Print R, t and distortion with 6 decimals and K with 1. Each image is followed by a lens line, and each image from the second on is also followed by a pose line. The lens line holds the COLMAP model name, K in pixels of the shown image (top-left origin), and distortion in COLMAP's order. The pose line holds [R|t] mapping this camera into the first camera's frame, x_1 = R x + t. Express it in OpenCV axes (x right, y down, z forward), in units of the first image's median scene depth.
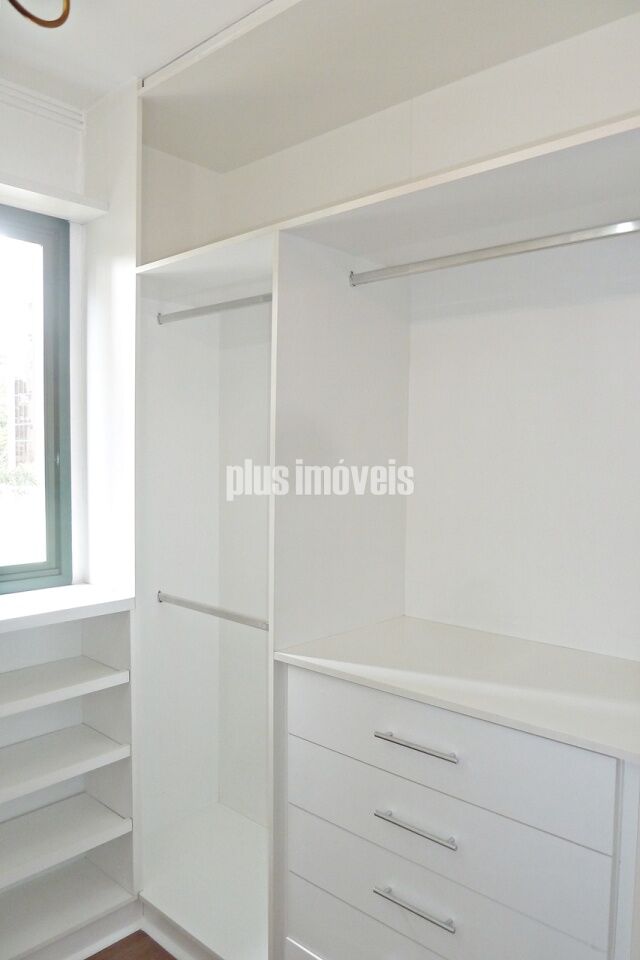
lens RADIAL K [[697.6, 0, 320.0], [0, 697.6, 480.0], [0, 0, 1]] dist [-0.018016, -0.007844]
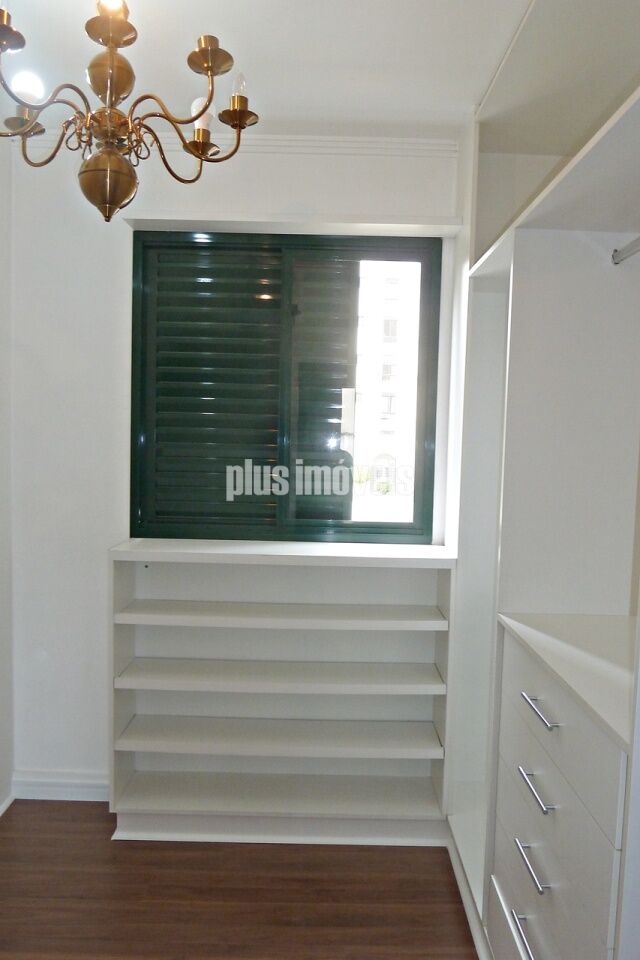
lens RADIAL K [[697.6, 0, 320.0], [0, 697.6, 480.0], [0, 0, 1]] dist [-0.018016, -0.007844]
pose [[0.705377, 0.065215, -0.705826, 0.376219], [-0.058933, 0.997707, 0.033288, 0.012476], [0.706379, 0.018116, 0.707602, 0.019182]]
